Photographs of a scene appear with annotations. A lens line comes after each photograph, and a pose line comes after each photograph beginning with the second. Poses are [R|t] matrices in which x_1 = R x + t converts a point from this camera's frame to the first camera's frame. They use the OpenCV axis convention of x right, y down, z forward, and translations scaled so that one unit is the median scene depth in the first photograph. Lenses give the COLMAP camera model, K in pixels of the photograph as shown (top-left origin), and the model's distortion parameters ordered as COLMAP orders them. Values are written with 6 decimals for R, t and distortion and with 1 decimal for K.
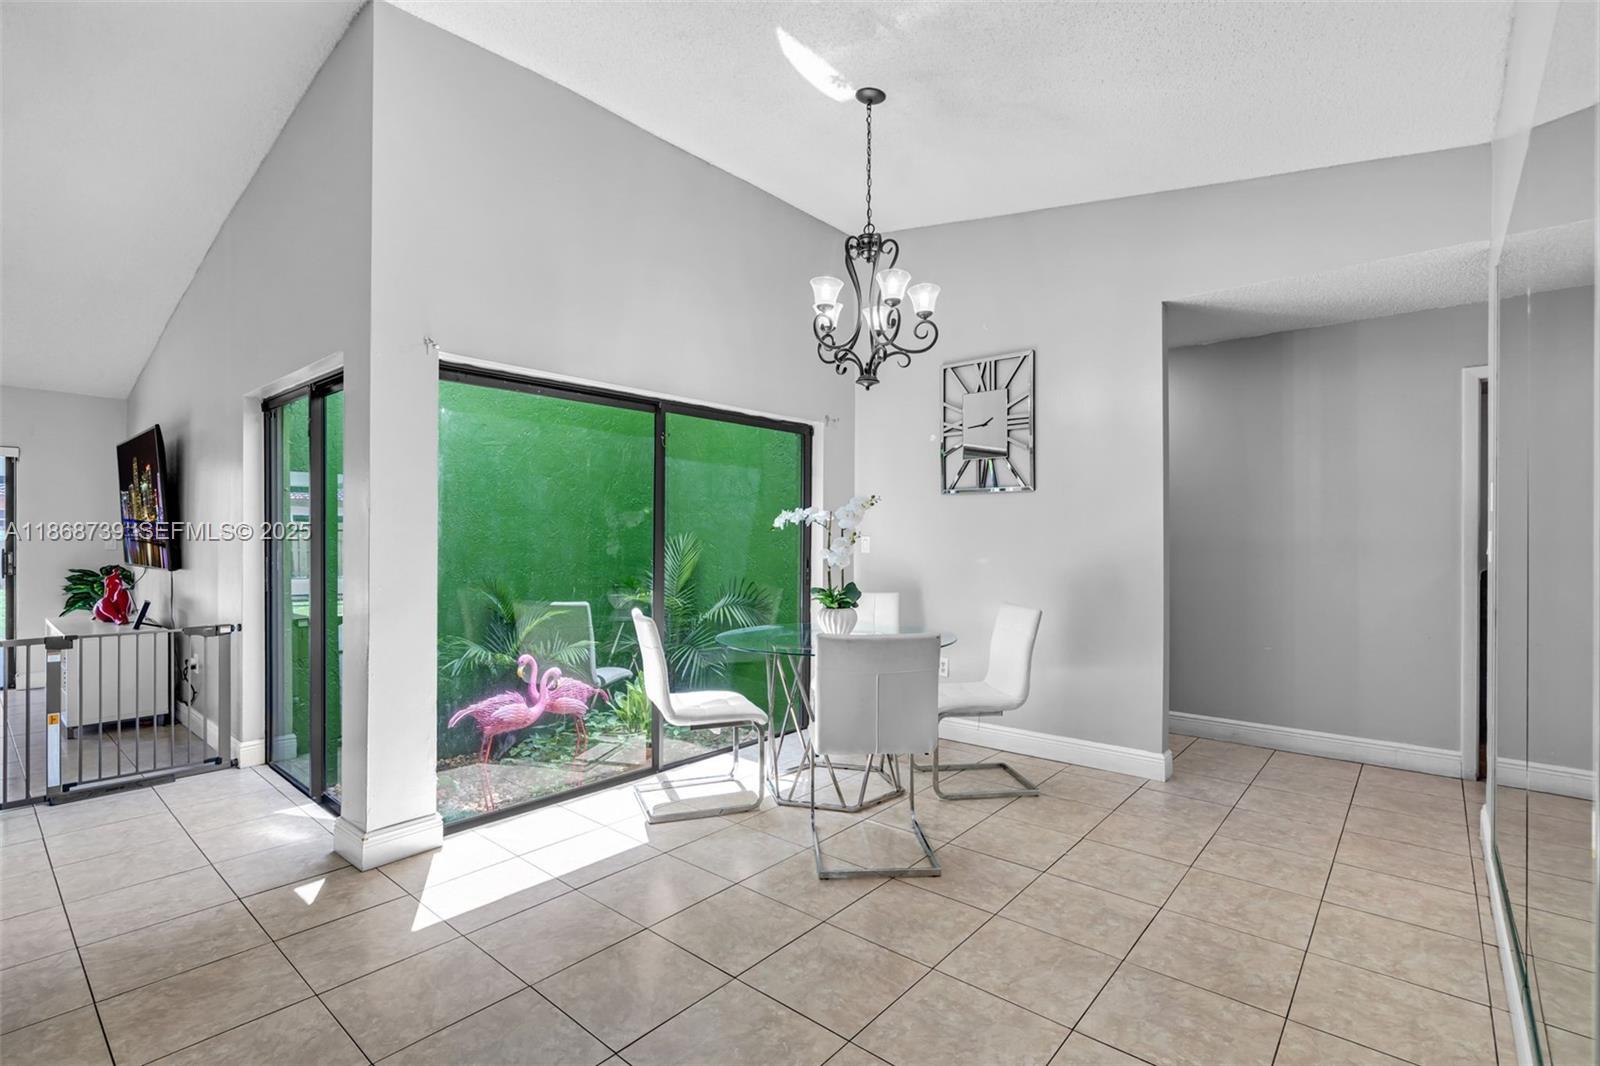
lens RADIAL K [[730.1, 0, 804.6], [0, 730.1, 537.8], [0, 0, 1]] dist [-0.005386, -0.001740]
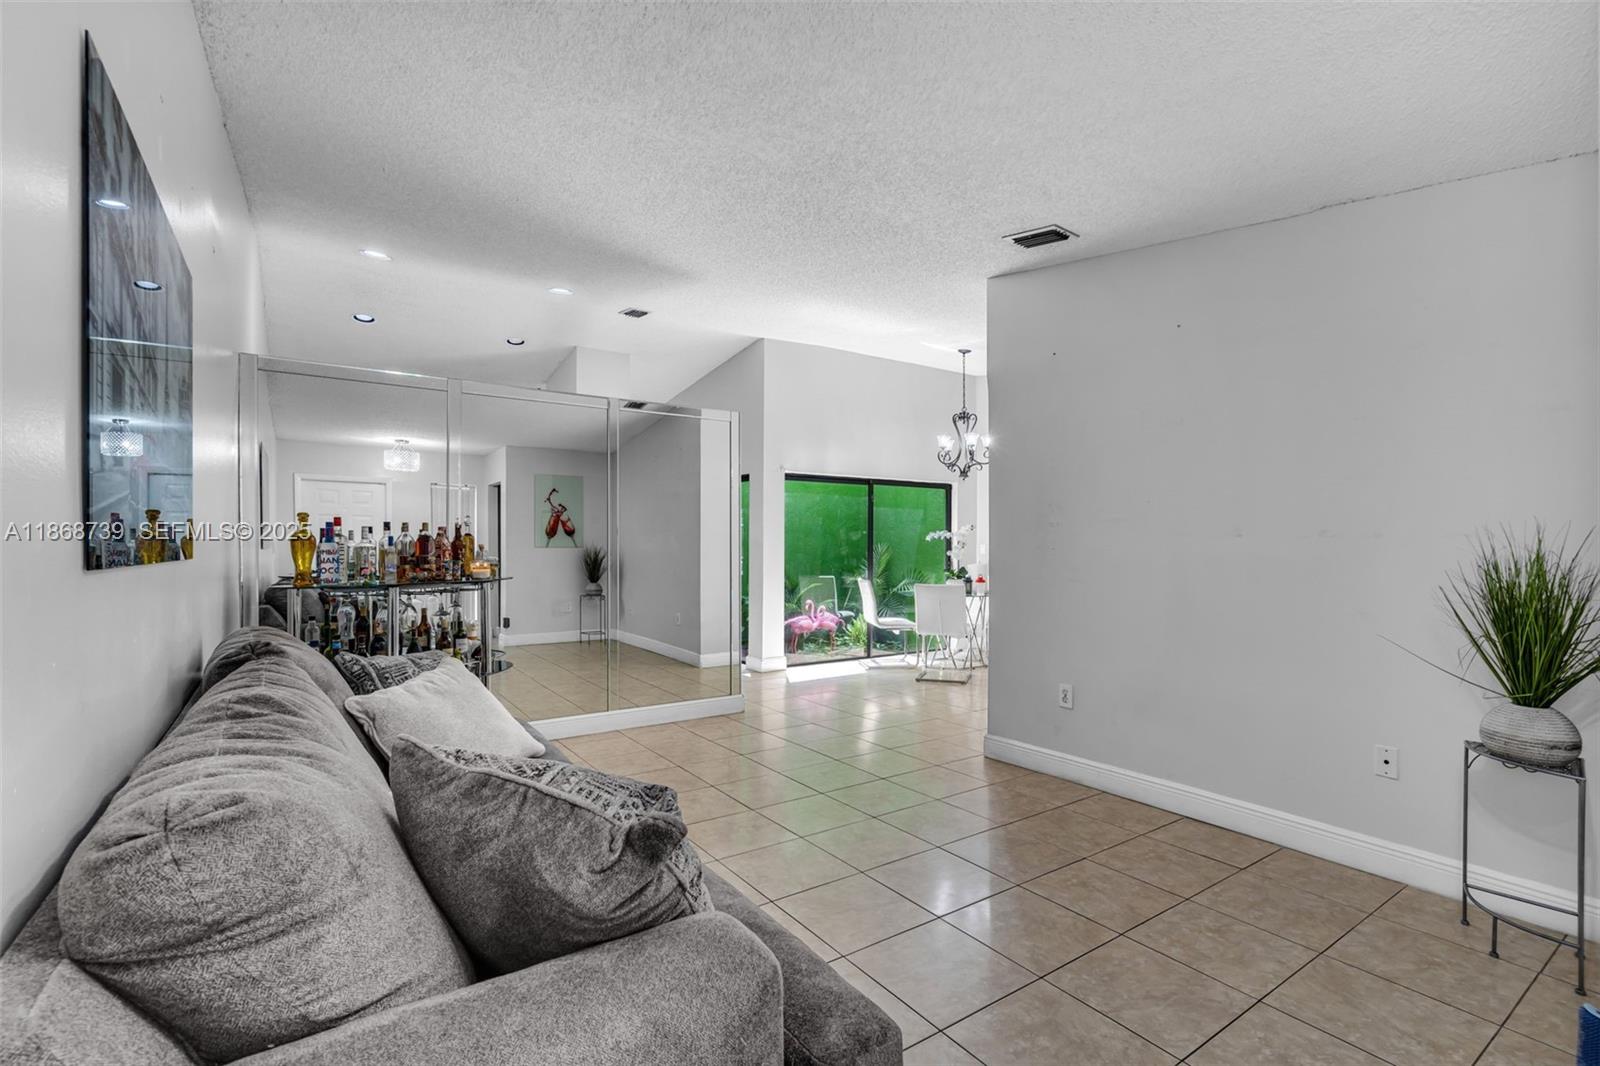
lens RADIAL K [[730.1, 0, 802.0], [0, 730.1, 535.8], [0, 0, 1]] dist [-0.005386, -0.001740]
pose [[0.964675, -0.002622, -0.263430, 0.158217], [-0.001976, 0.999850, -0.017188, 0.008816], [0.263436, 0.017101, 0.964525, -1.048913]]
